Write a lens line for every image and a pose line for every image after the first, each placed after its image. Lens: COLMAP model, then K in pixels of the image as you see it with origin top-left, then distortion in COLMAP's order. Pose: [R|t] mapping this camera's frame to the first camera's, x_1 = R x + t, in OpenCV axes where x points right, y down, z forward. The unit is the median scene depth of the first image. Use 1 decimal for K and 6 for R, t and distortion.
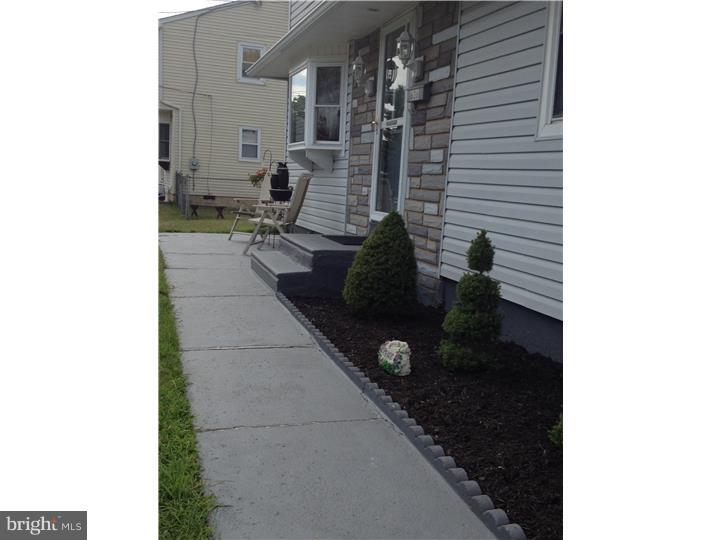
lens RADIAL K [[690.1, 0, 358.4], [0, 690.1, 270.6], [0, 0, 1]] dist [0.159913, -0.390609]
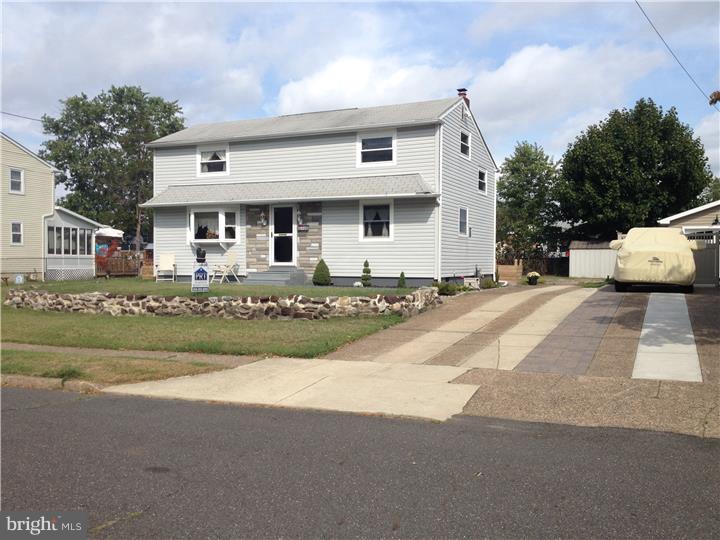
lens RADIAL K [[690.1, 0, 358.4], [0, 690.1, 270.6], [0, 0, 1]] dist [0.159913, -0.390609]
pose [[0.664701, -0.055673, 0.745033, -2.465529], [0.127541, 0.991037, -0.039734, 0.147074], [-0.736143, 0.121434, 0.665844, -1.608817]]
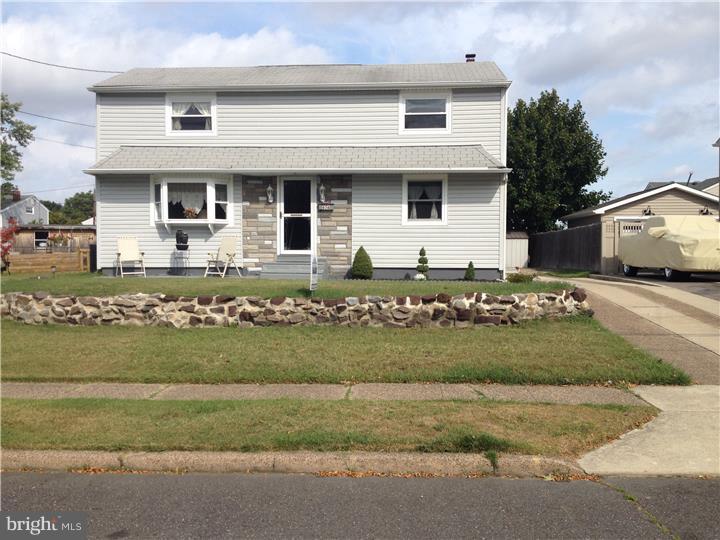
lens RADIAL K [[690.1, 0, 358.4], [0, 690.1, 270.6], [0, 0, 1]] dist [0.159913, -0.390609]
pose [[0.358187, -0.069921, 0.931028, -2.606091], [0.136672, 0.990376, 0.021798, -0.039512], [-0.923592, 0.119438, 0.364296, -0.134014]]
